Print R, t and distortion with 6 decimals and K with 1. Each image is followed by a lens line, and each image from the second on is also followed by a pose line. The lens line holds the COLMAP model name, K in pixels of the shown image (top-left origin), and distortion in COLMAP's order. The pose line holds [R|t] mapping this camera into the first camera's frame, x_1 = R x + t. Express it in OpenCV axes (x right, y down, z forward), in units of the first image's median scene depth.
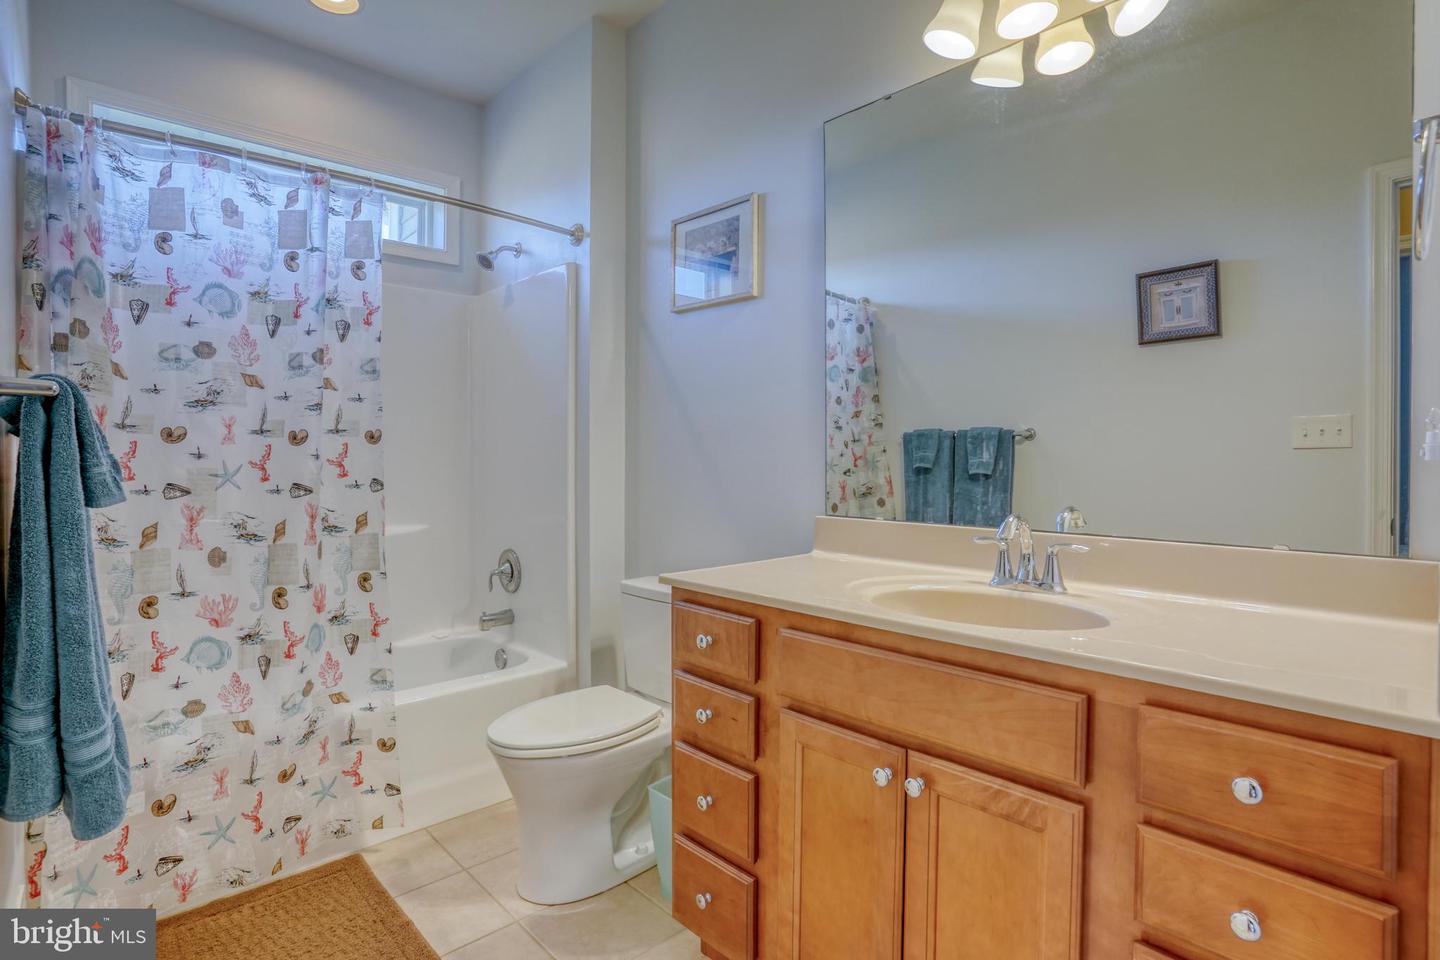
lens RADIAL K [[726.0, 0, 705.9], [0, 726.0, 469.1], [0, 0, 1]] dist [-0.074952, 0.038124]
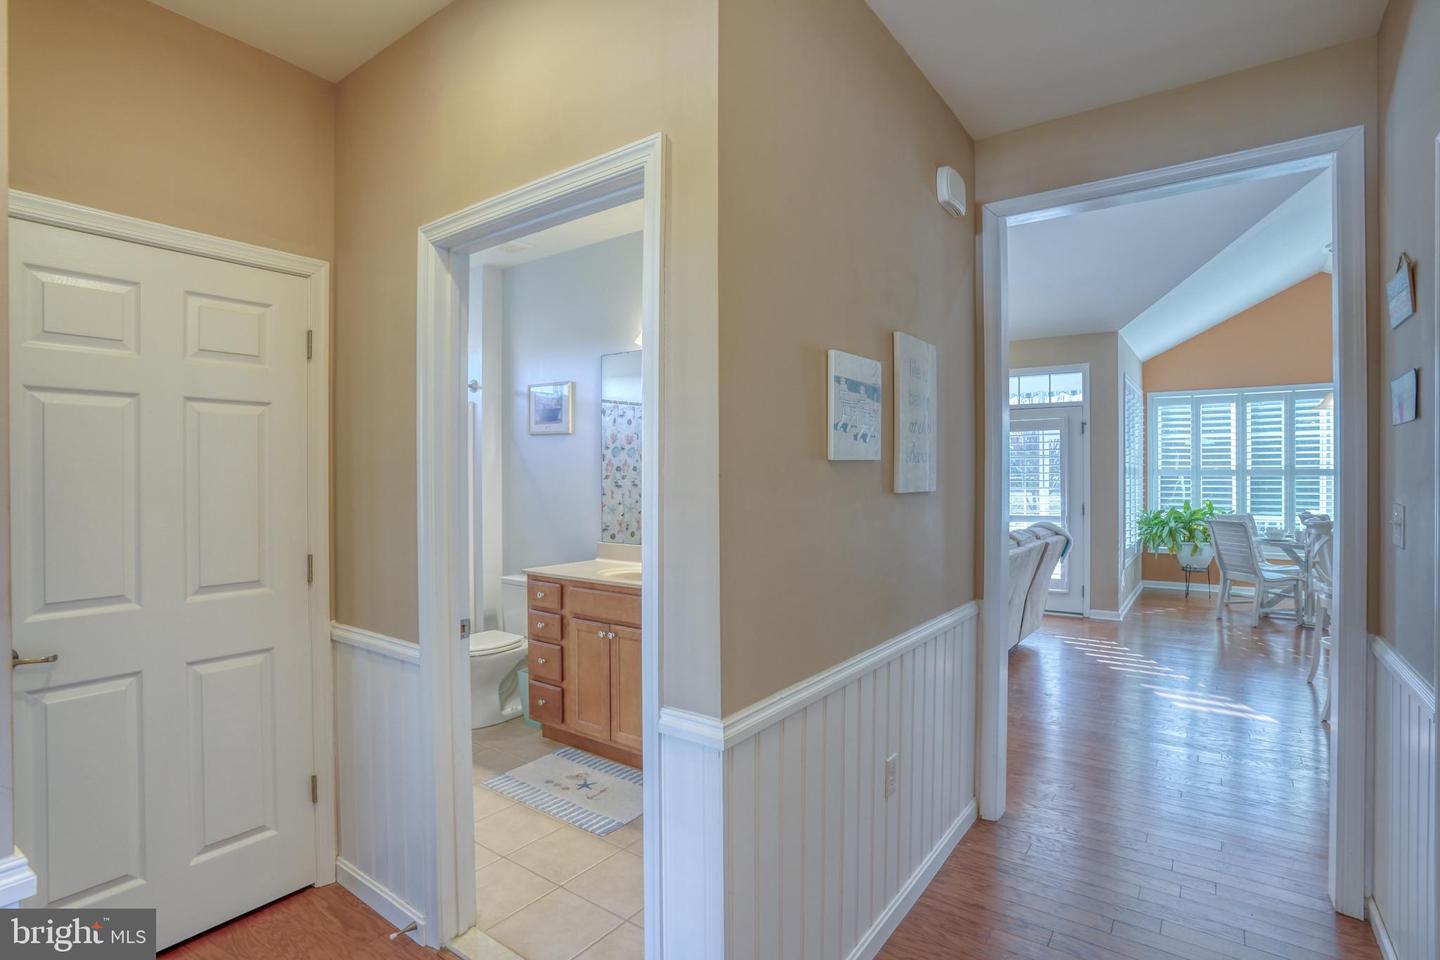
lens RADIAL K [[692.8, 0, 720.0], [0, 692.8, 480.0], [0, 0, 1]] dist [-0.065951, 0.032671]
pose [[0.977703, -0.007278, 0.209865, 0.104479], [0.009862, 0.999888, -0.011268, -0.118925], [-0.209760, 0.013086, 0.977665, -1.405053]]
